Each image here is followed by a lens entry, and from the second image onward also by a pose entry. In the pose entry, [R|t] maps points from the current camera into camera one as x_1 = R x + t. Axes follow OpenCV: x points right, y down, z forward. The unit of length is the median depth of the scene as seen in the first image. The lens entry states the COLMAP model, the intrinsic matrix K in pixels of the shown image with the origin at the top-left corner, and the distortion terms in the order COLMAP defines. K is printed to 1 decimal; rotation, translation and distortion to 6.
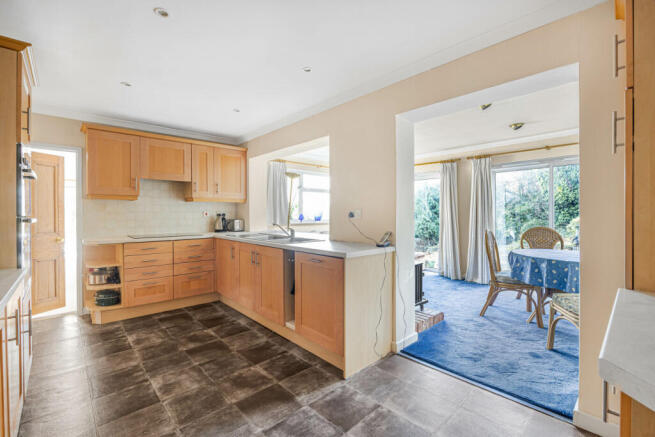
lens RADIAL K [[292.1, 0, 332.9], [0, 292.1, 212.5], [0, 0, 1]] dist [-0.003683, -0.000479]
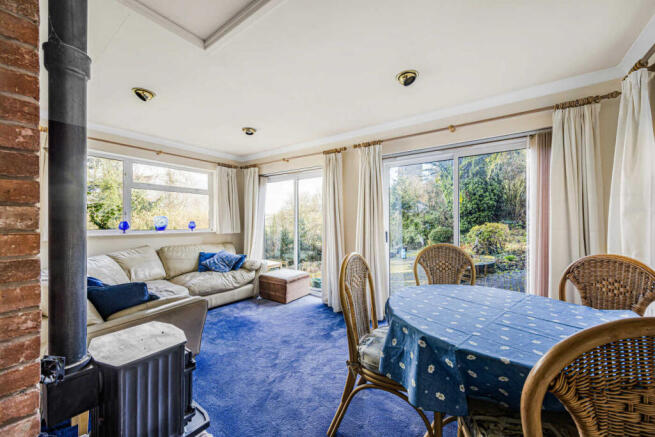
lens RADIAL K [[254.1, 0, 327.7], [0, 254.1, 216.0], [0, 0, 1]] dist [0.002291, -0.000233]
pose [[0.982573, 0.009476, 0.185633, 0.265266], [-0.006717, 0.999858, -0.015481, -0.000794], [-0.185754, 0.013964, 0.982497, 0.367130]]
